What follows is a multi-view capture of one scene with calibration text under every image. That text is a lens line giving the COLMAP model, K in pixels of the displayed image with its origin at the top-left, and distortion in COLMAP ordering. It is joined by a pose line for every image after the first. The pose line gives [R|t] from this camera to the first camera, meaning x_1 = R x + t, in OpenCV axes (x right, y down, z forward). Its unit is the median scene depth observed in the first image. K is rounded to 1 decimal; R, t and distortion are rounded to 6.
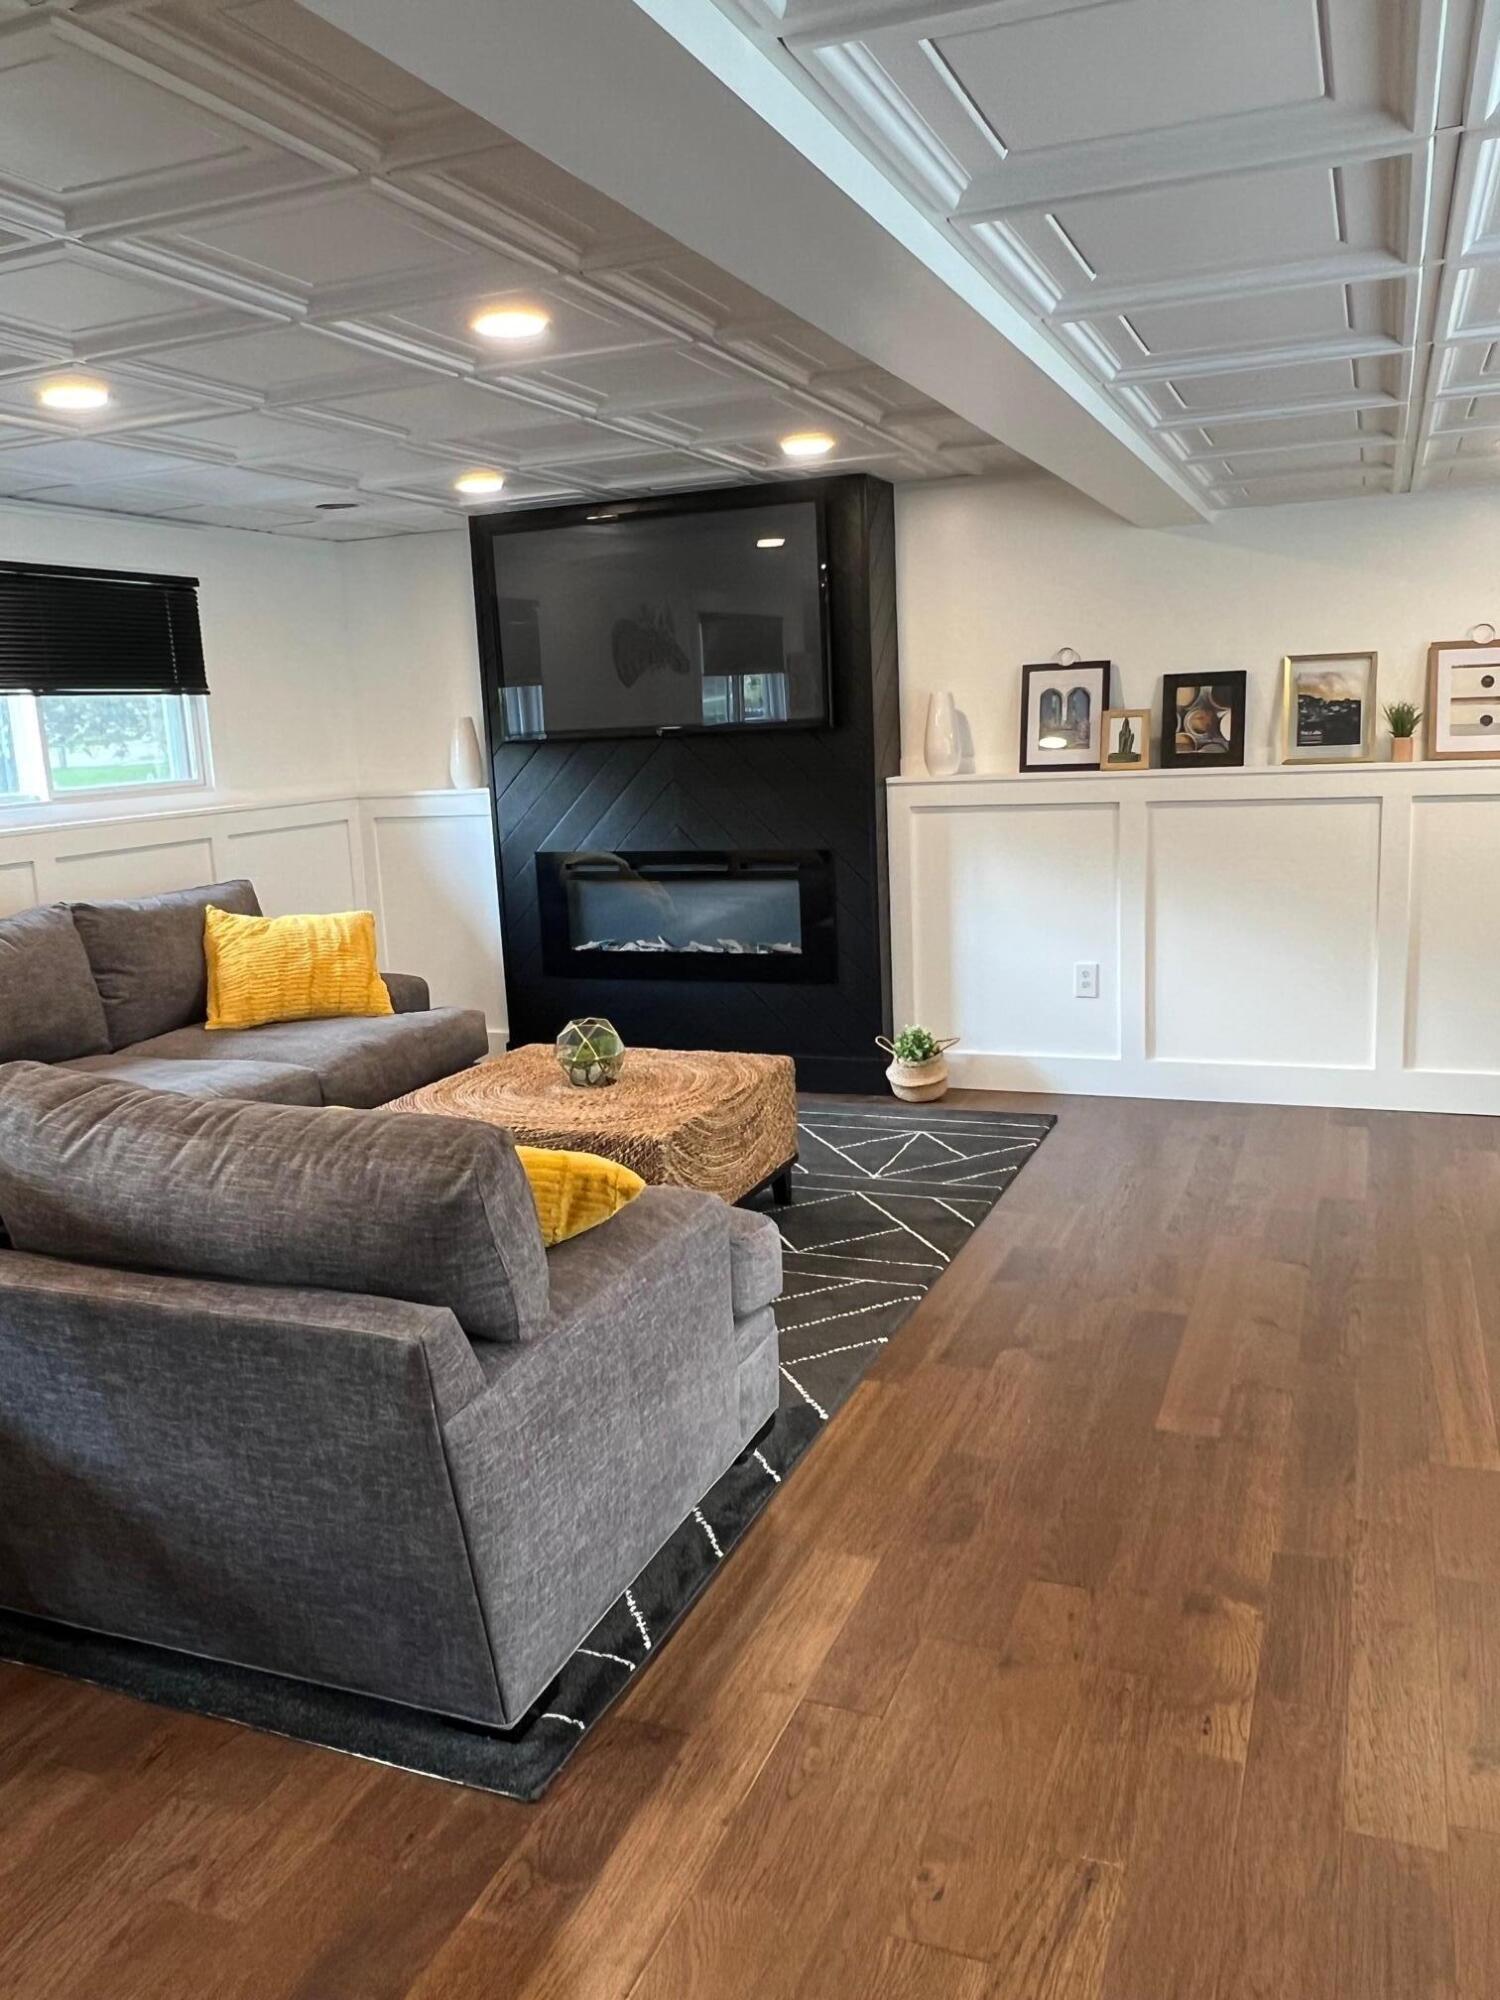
lens RADIAL K [[1513.2, 0, 753.2], [0, 1513.2, 999.7], [0, 0, 1]] dist [0.006392, -0.004620]
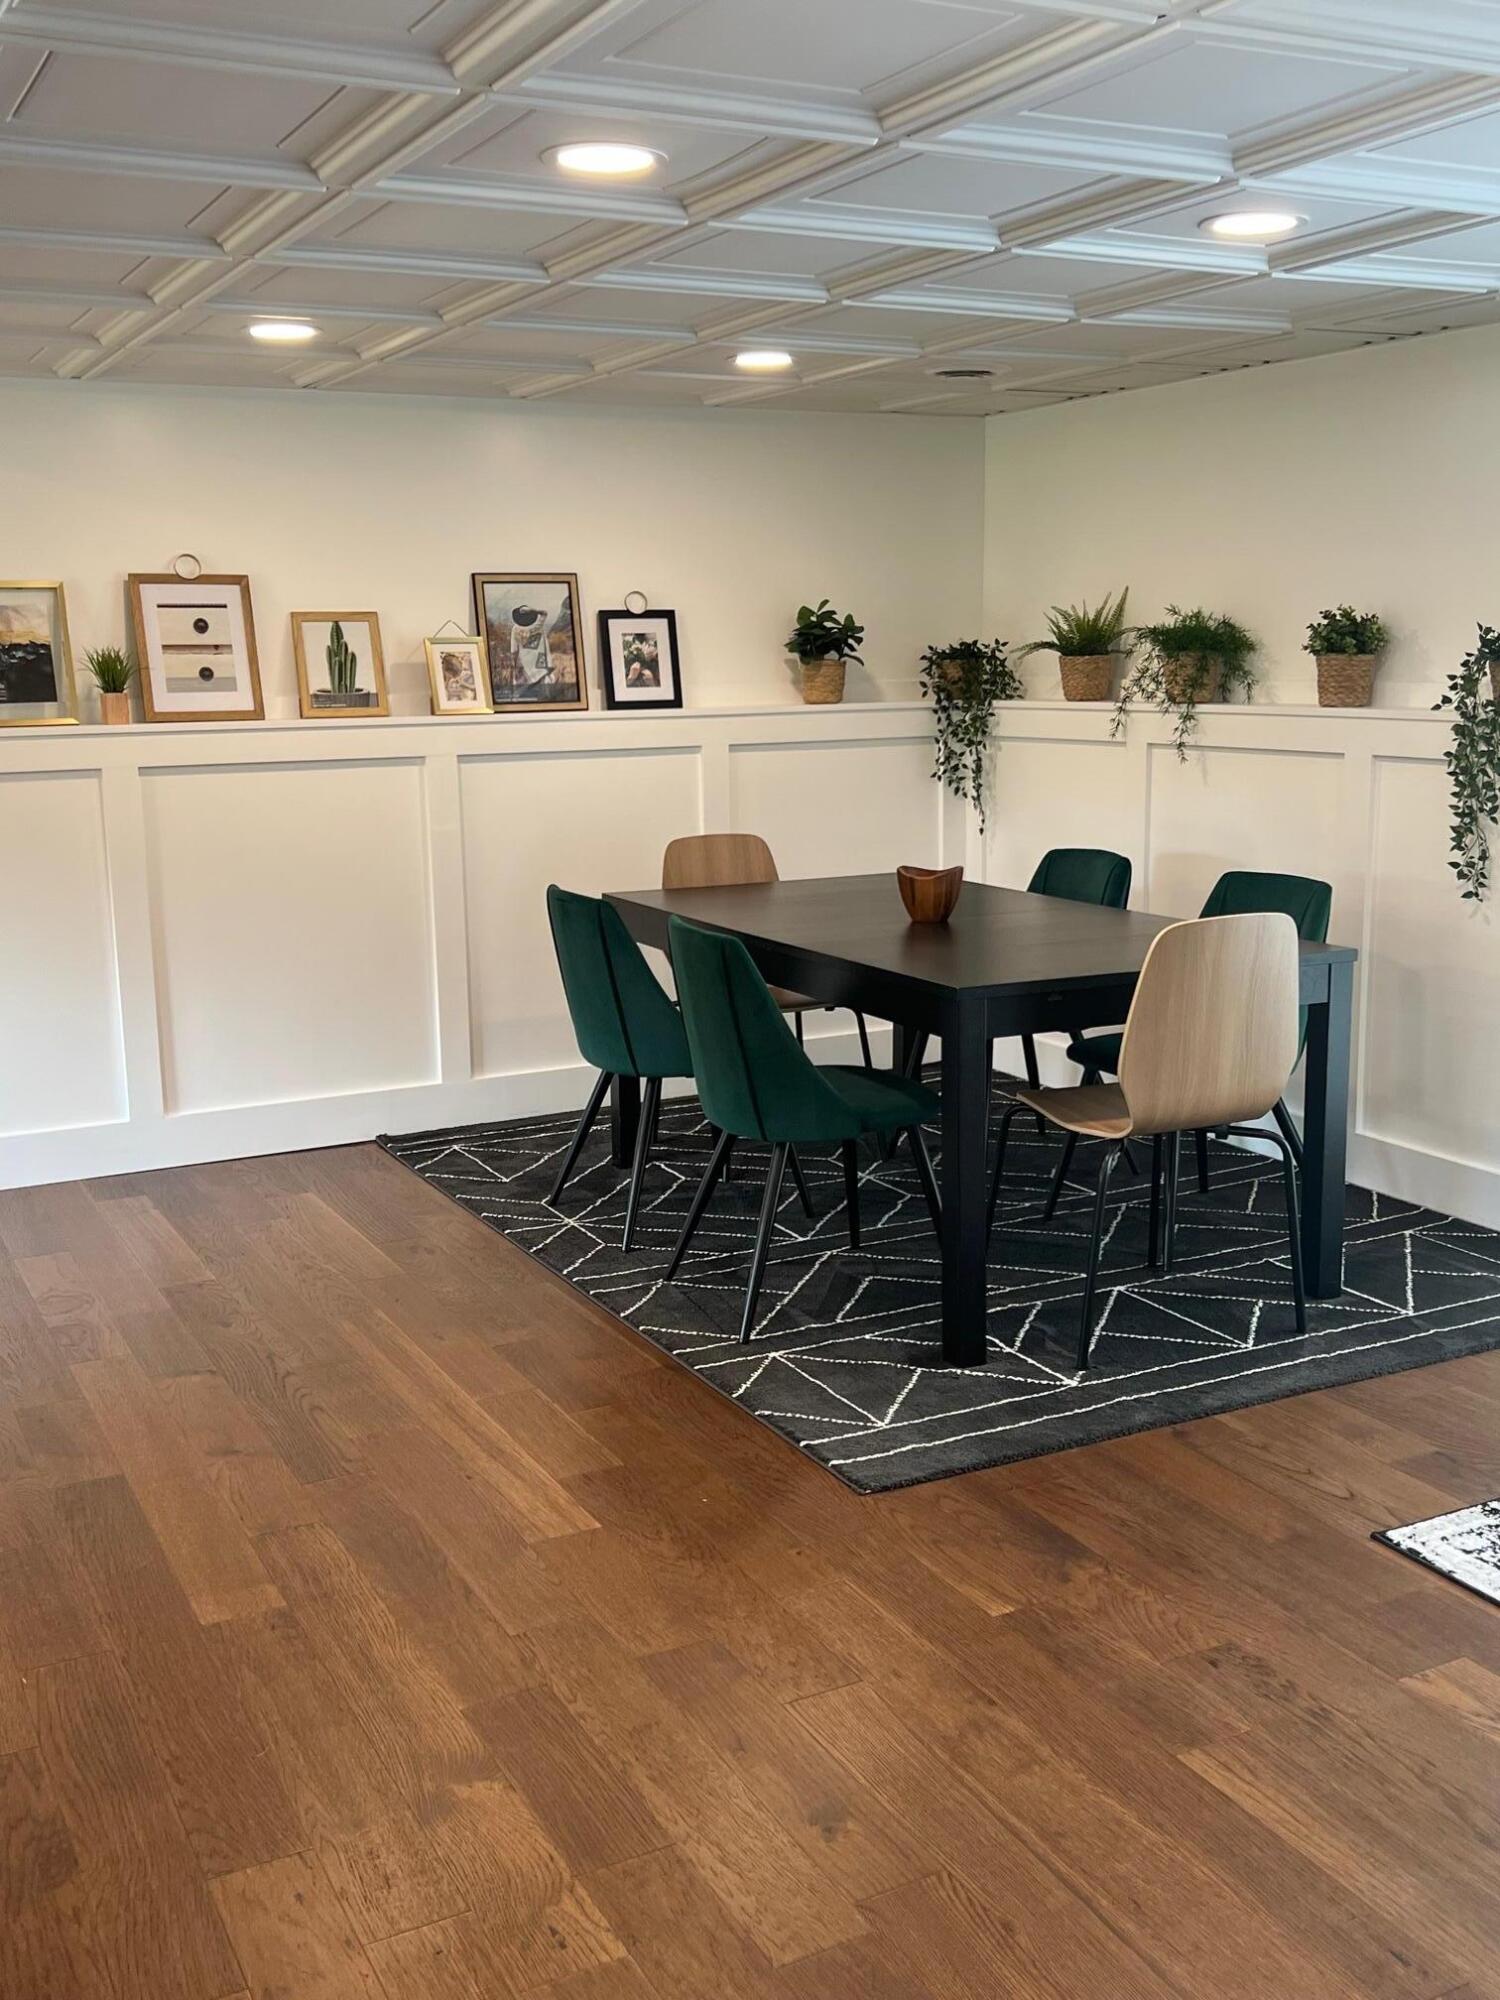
lens RADIAL K [[1977.0, 0, 747.4], [0, 1977.0, 1001.2], [0, 0, 1]] dist [0.024523, 0.000000]
pose [[0.657866, -0.104016, 0.745917, -0.136124], [0.126050, 0.991653, 0.027113, -0.002260], [-0.742512, 0.076186, 0.665486, 0.090245]]
